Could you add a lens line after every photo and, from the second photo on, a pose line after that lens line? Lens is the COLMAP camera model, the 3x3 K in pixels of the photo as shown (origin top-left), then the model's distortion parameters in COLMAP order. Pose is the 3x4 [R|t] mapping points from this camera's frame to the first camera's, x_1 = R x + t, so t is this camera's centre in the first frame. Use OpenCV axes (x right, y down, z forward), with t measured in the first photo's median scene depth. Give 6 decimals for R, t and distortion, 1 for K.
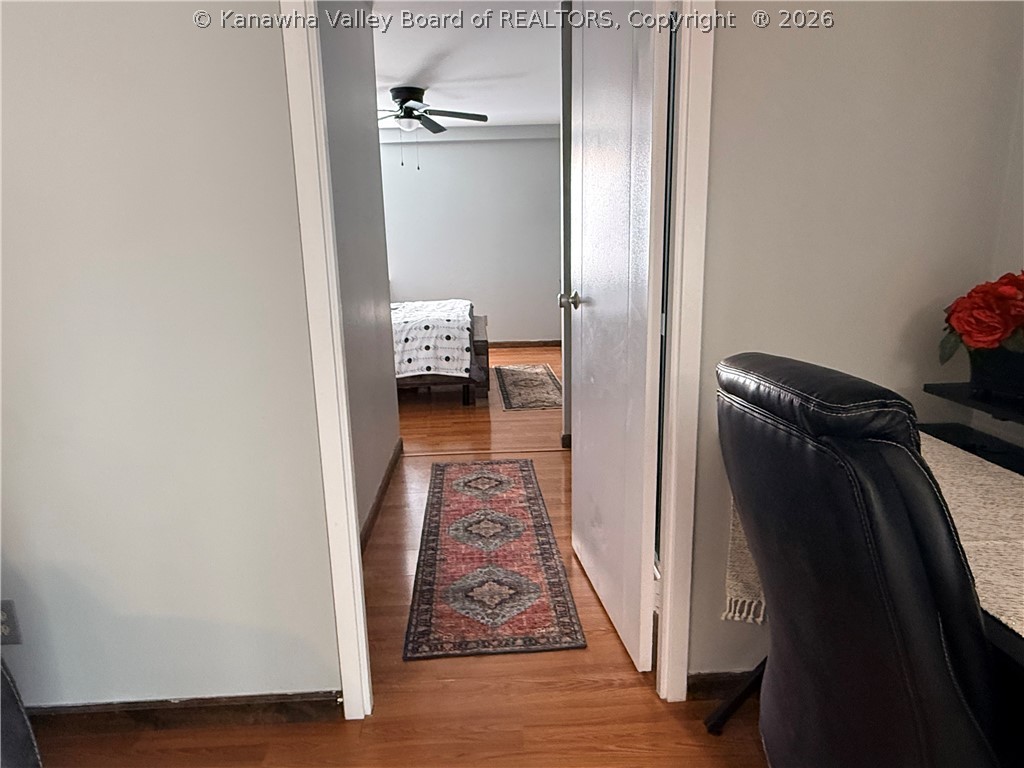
lens RADIAL K [[639.6, 0, 511.0], [0, 639.6, 384.0], [0, 0, 1]] dist [-0.001364, -0.000488]
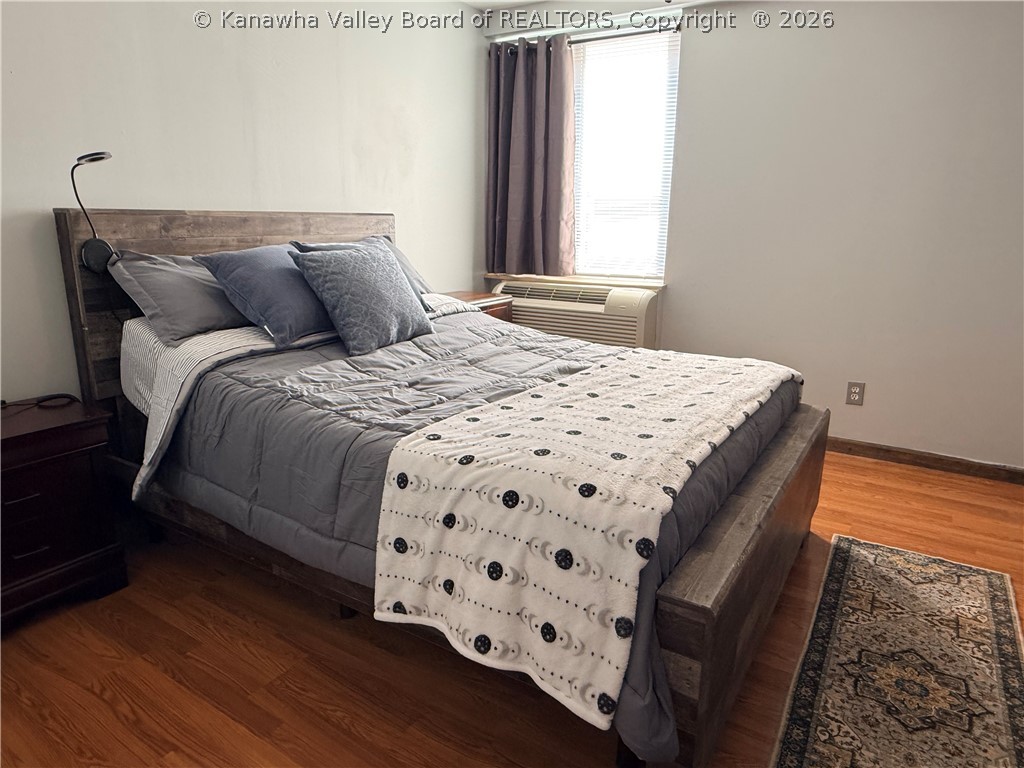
lens RADIAL K [[651.3, 0, 511.1], [0, 651.3, 384.0], [0, 0, 1]] dist [-0.003166, -0.001002]
pose [[0.809894, 0.174146, -0.560130, 0.025492], [-0.157516, 0.984407, 0.078303, -0.163296], [0.565032, 0.024812, 0.824696, 0.756467]]
